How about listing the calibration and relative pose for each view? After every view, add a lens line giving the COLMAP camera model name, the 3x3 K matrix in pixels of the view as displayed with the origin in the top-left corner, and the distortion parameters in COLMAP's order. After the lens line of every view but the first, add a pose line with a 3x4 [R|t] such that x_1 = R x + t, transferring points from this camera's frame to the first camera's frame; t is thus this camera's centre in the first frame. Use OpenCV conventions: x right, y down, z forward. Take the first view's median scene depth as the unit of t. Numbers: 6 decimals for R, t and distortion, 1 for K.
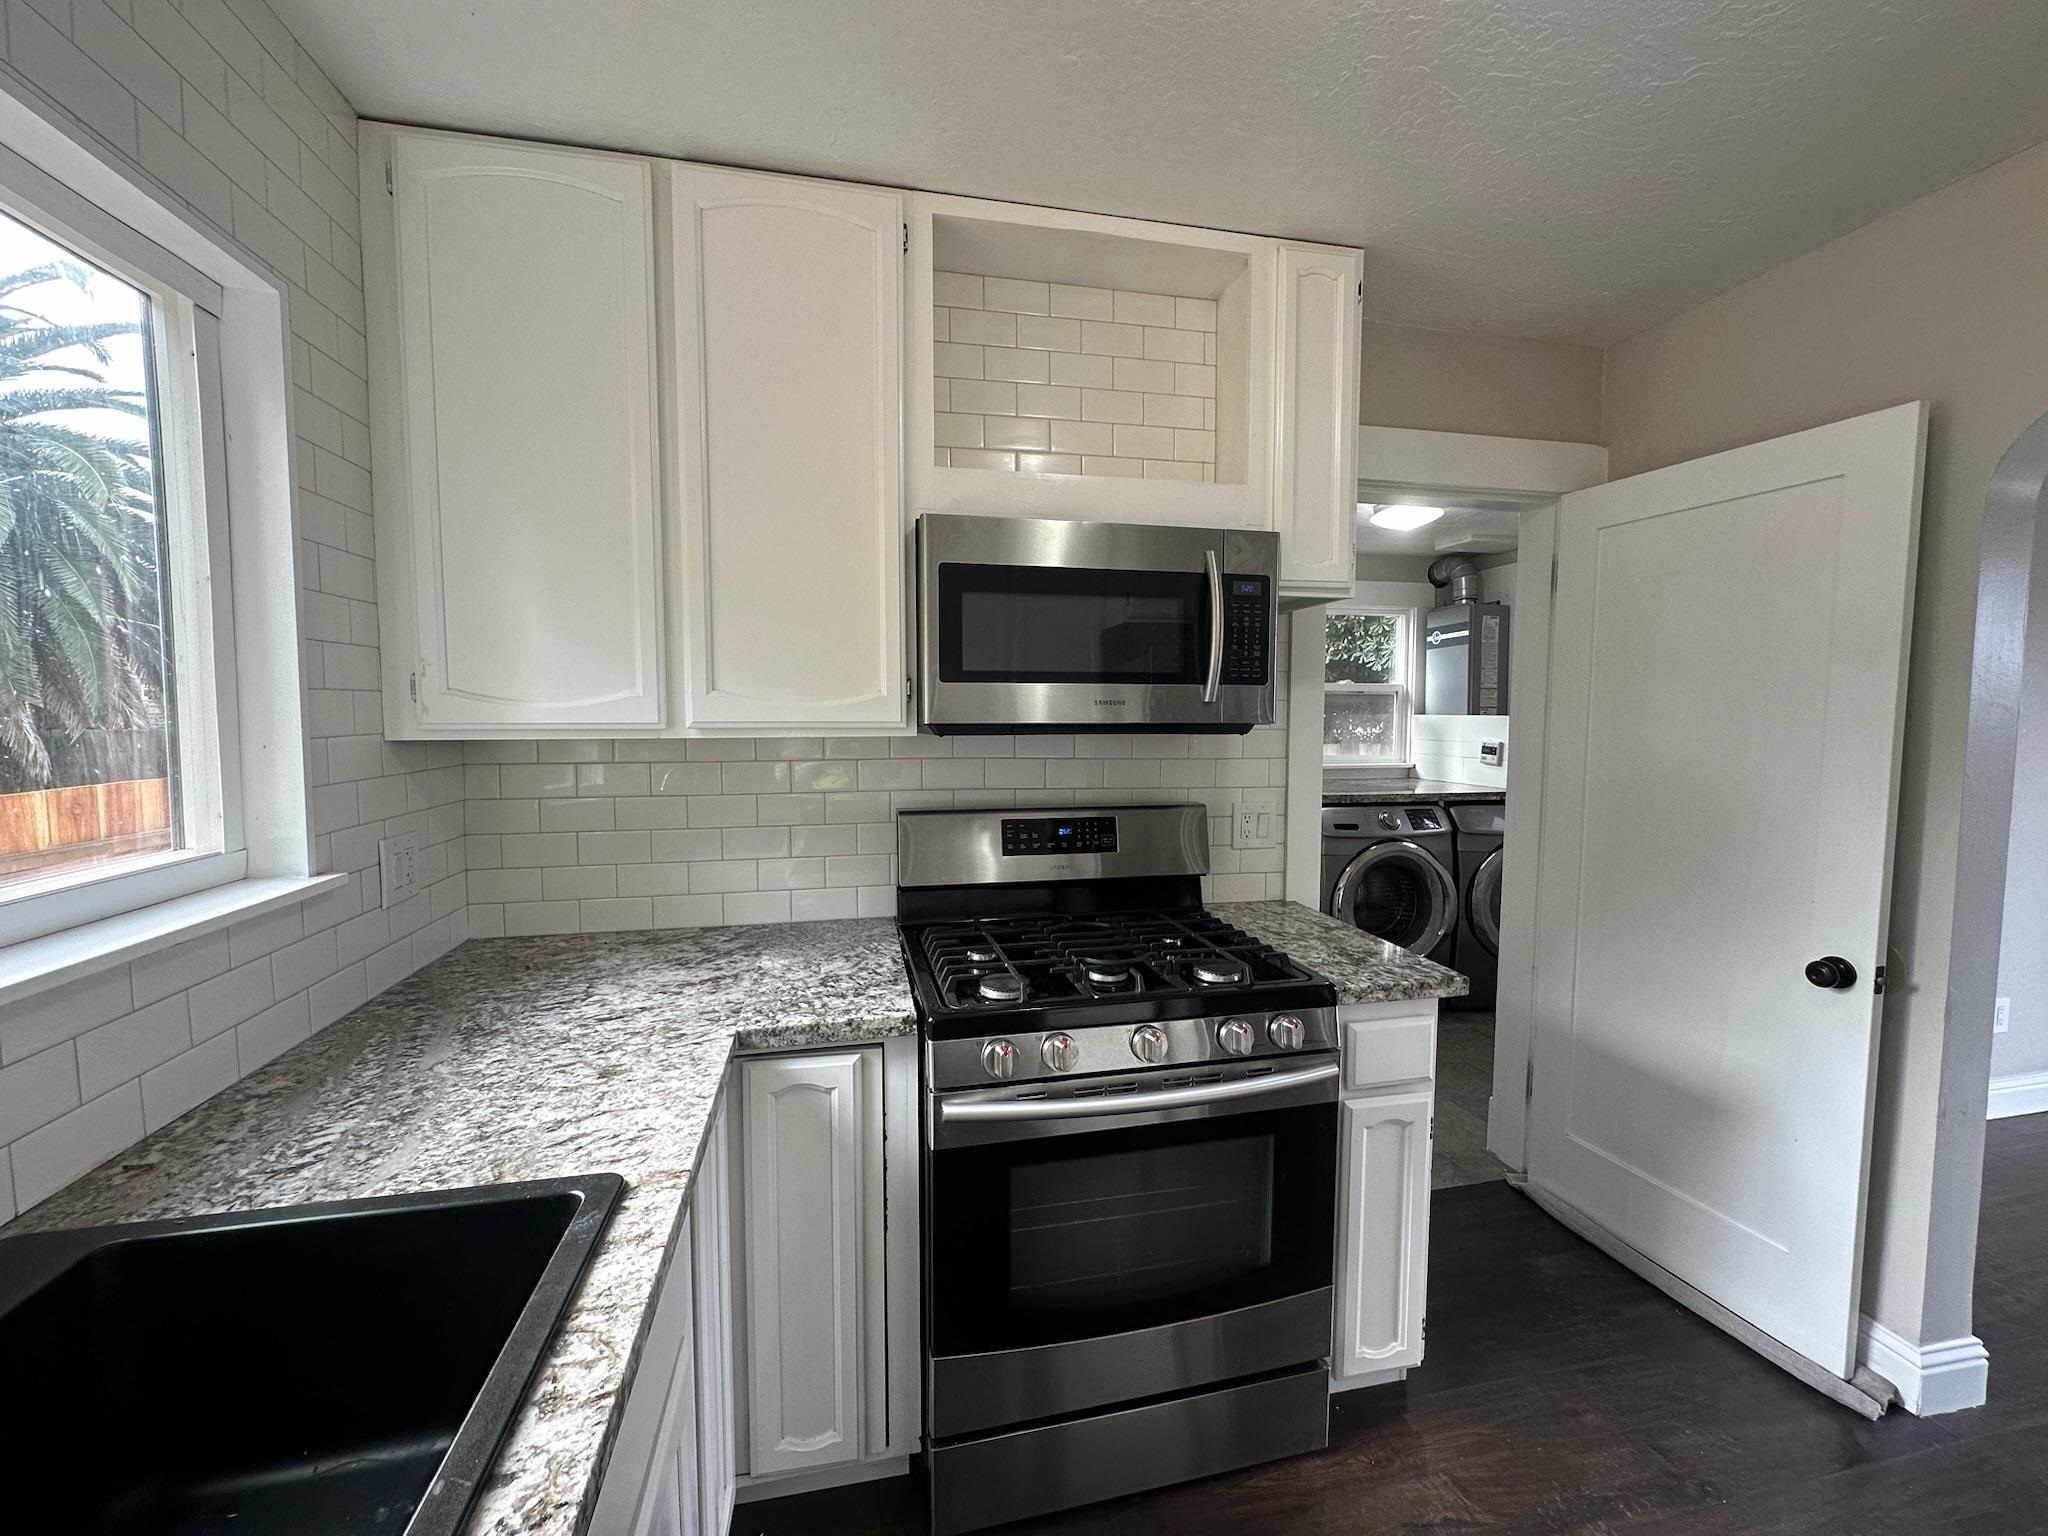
lens RADIAL K [[815.9, 0, 1015.2], [0, 815.9, 769.3], [0, 0, 1]] dist [-0.006245, 0.001385]
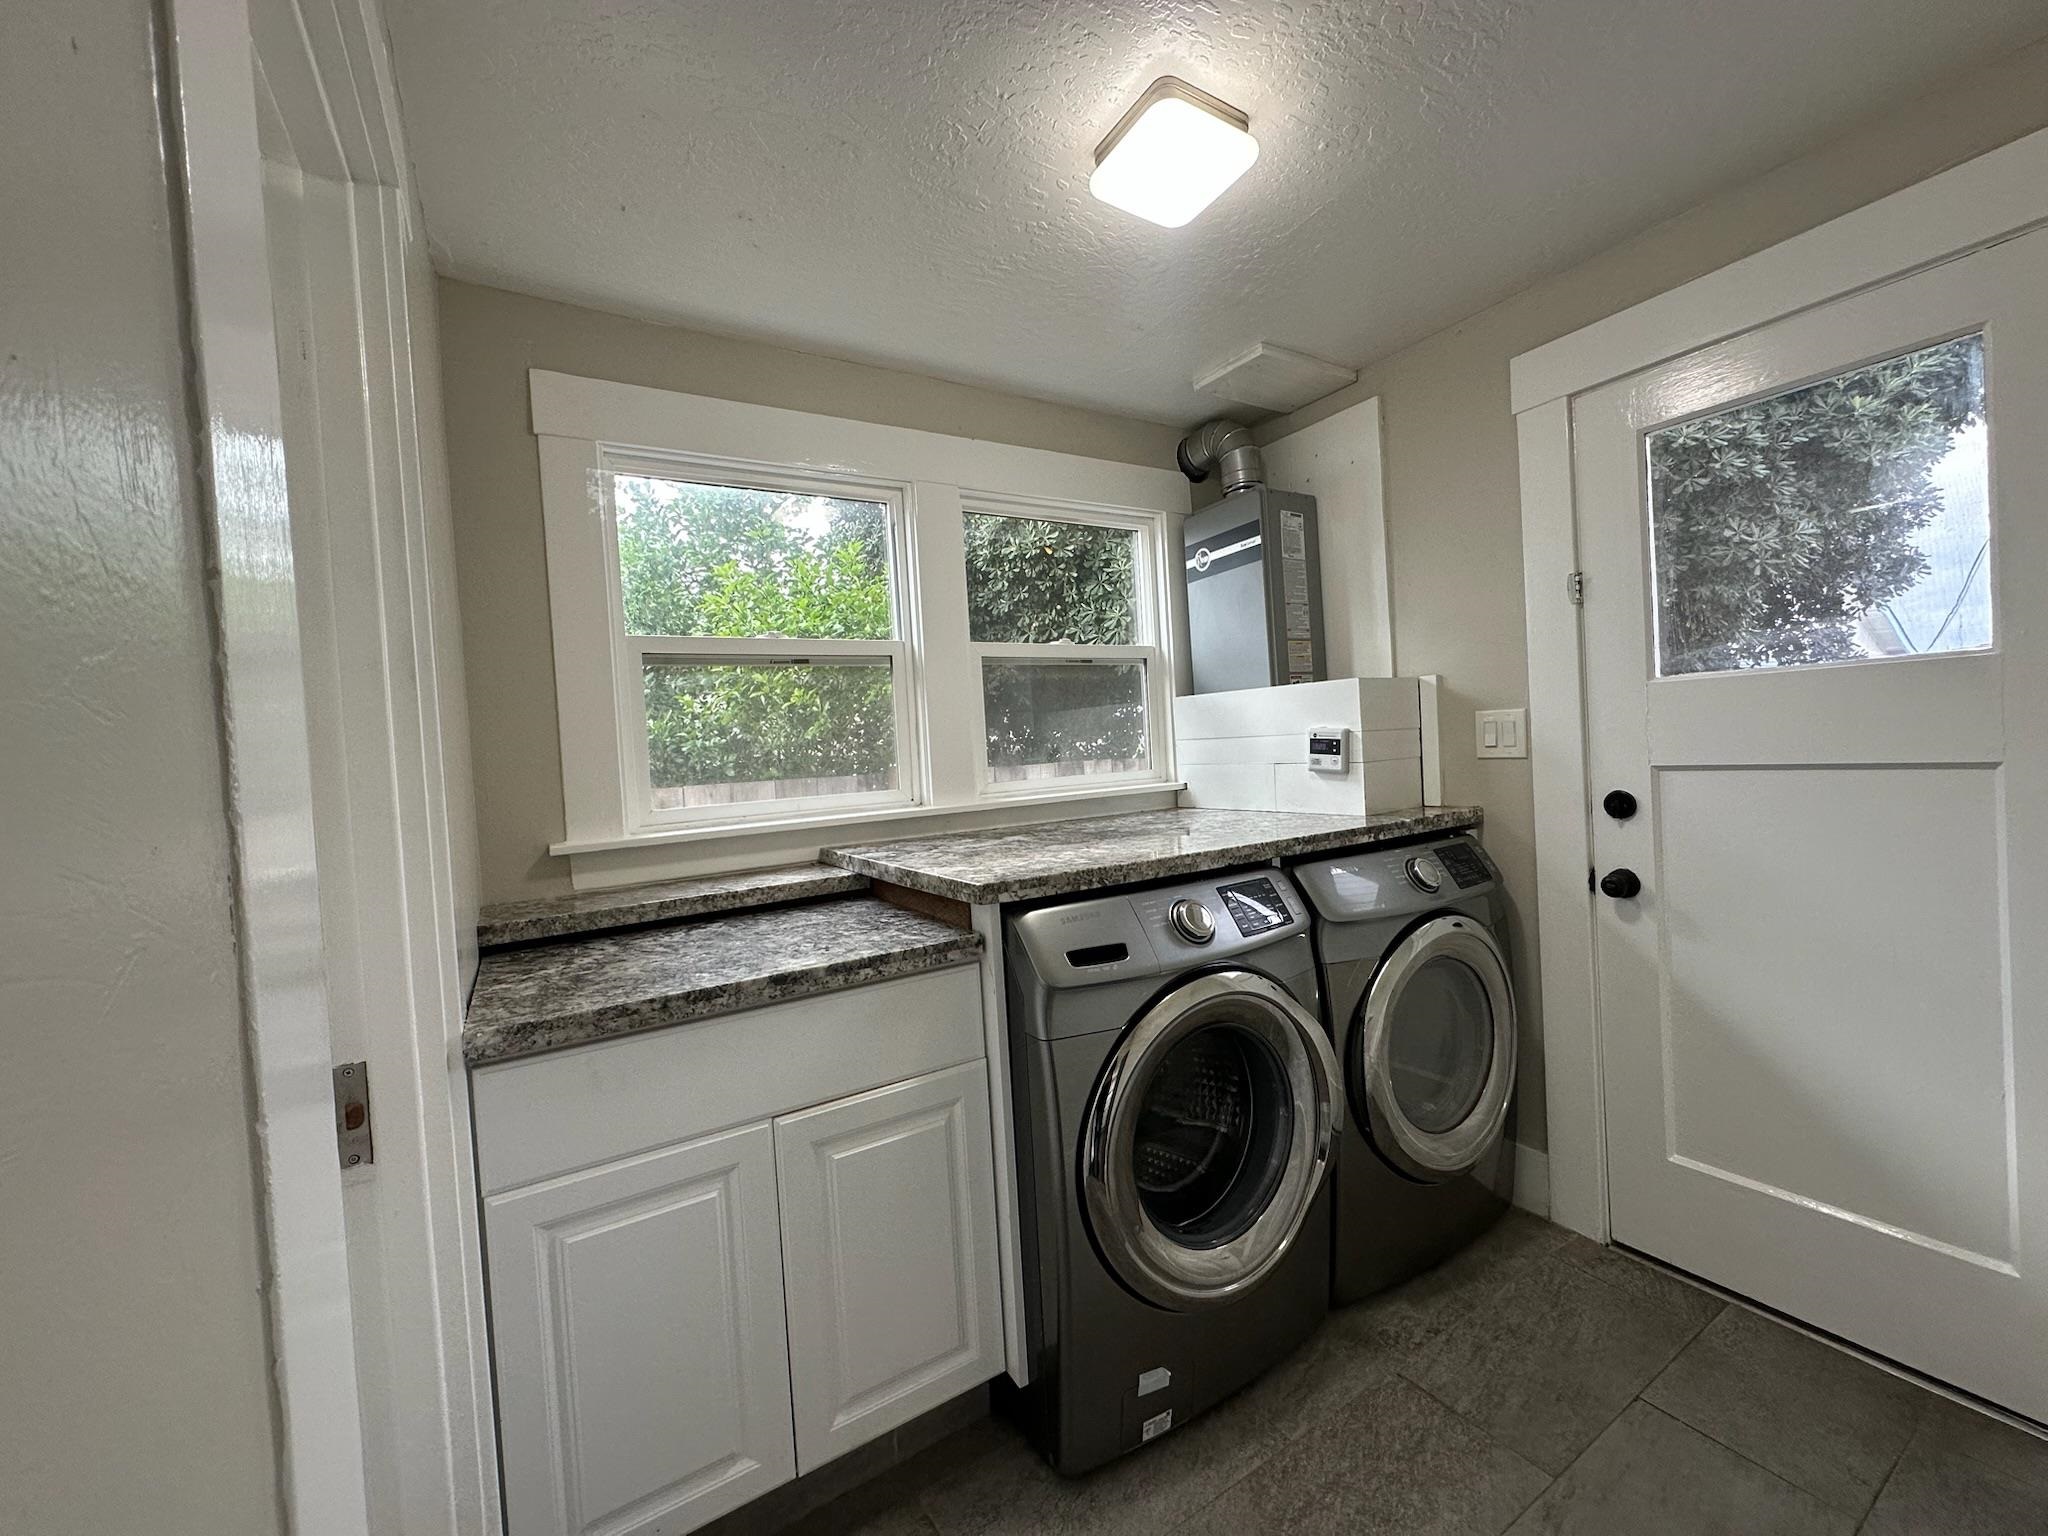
lens RADIAL K [[815.9, 0, 1025.0], [0, 815.9, 766.5], [0, 0, 1]] dist [-0.006245, 0.001385]
pose [[0.939522, -0.056805, 0.337744, 0.206534], [0.075274, 0.996285, -0.041830, -0.002870], [-0.334114, 0.064724, 0.940308, 0.532554]]
